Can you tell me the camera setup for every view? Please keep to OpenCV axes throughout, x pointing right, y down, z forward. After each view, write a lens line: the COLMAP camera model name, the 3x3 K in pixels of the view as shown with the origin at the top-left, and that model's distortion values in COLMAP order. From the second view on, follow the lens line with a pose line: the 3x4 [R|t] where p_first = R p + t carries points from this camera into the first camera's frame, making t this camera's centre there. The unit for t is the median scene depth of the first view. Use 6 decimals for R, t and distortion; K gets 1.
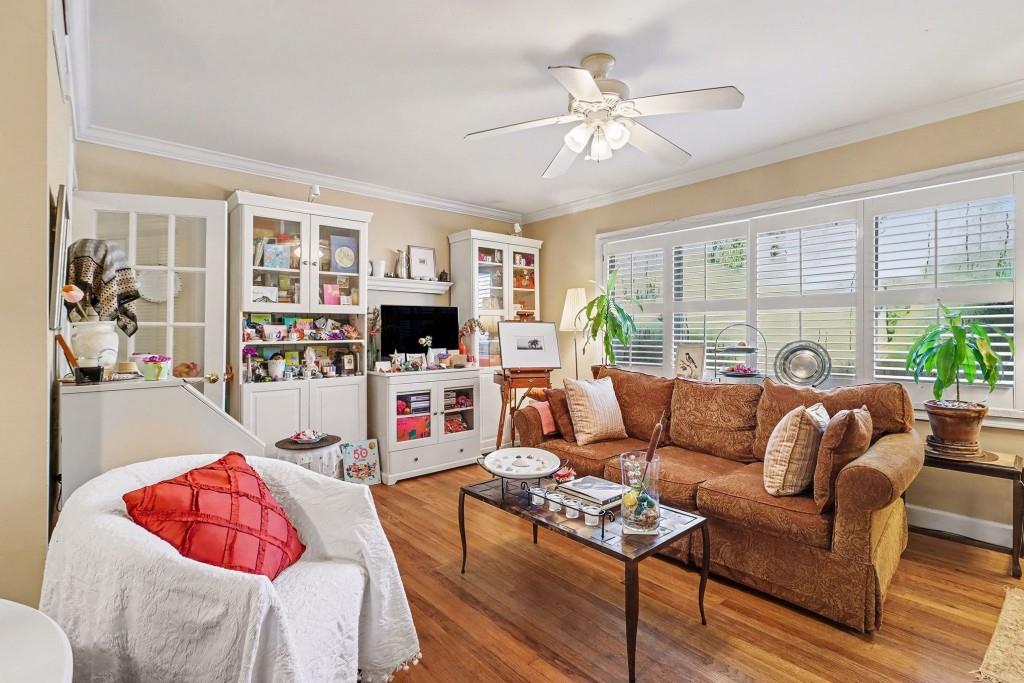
lens RADIAL K [[473.1, 0, 515.0], [0, 473.1, 339.9], [0, 0, 1]] dist [-0.000274, 0.000117]
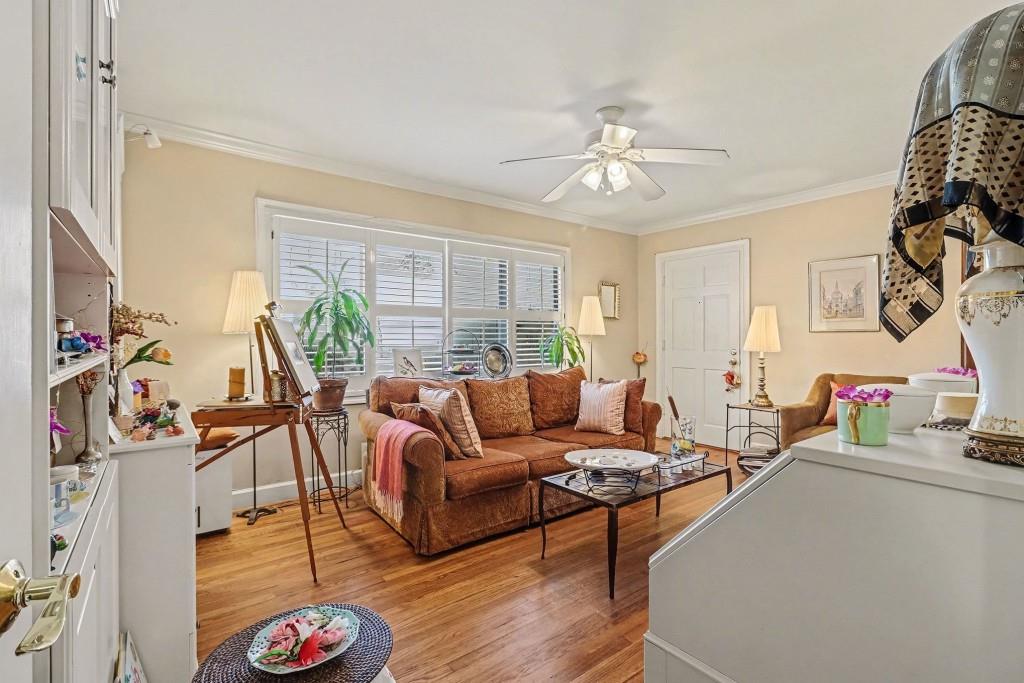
lens RADIAL K [[473.1, 0, 515.0], [0, 473.1, 339.9], [0, 0, 1]] dist [-0.000274, 0.000117]
pose [[0.063707, 0.001149, 0.997968, -0.625519], [0.015175, 0.999883, -0.002119, -0.003244], [-0.997853, 0.015279, 0.063682, 0.699424]]
